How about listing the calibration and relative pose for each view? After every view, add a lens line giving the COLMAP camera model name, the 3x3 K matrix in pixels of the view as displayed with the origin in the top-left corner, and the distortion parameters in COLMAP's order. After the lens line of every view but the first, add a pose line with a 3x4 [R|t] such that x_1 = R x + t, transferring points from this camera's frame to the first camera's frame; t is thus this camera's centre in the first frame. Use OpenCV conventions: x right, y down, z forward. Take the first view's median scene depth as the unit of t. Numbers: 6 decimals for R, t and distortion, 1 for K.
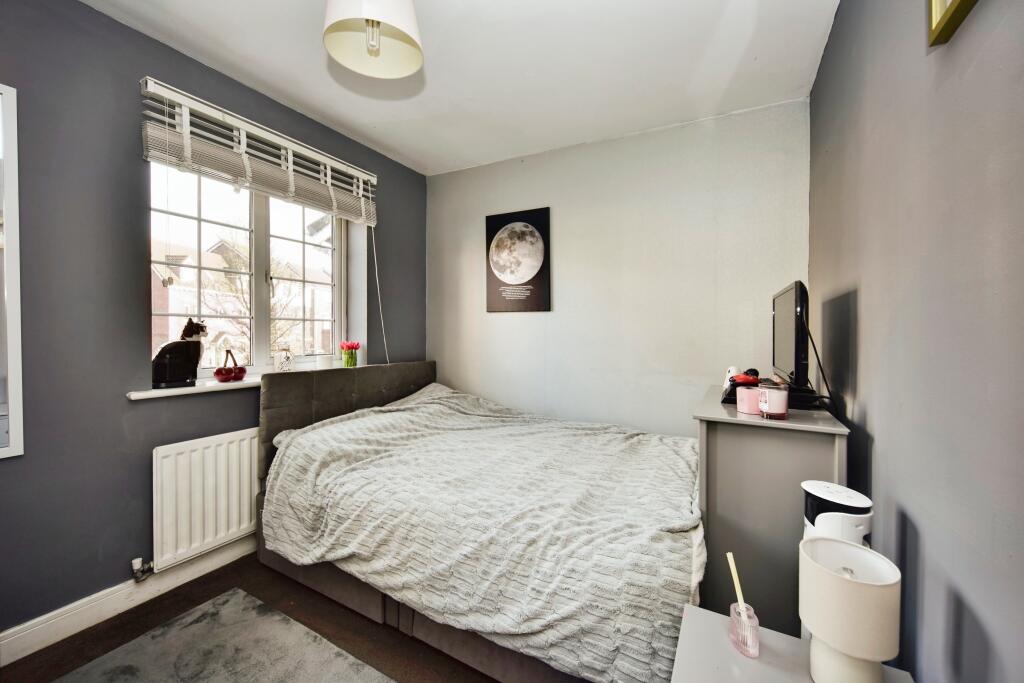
lens RADIAL K [[401.5, 0, 512.4], [0, 401.5, 334.2], [0, 0, 1]] dist [-0.003082, -0.002052]
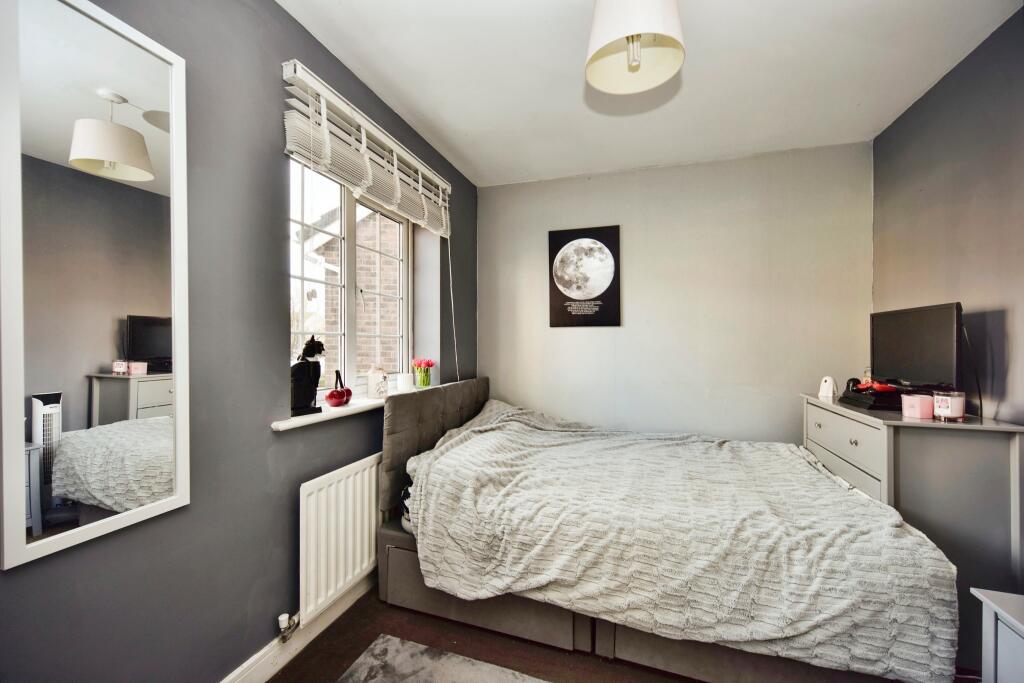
lens RADIAL K [[401.5, 0, 508.0], [0, 401.5, 344.7], [0, 0, 1]] dist [-0.003082, -0.002052]
pose [[0.986181, -0.009030, 0.165428, -0.583781], [0.010105, 0.999933, -0.005662, -0.012113], [-0.165366, 0.007255, 0.986206, 0.058589]]
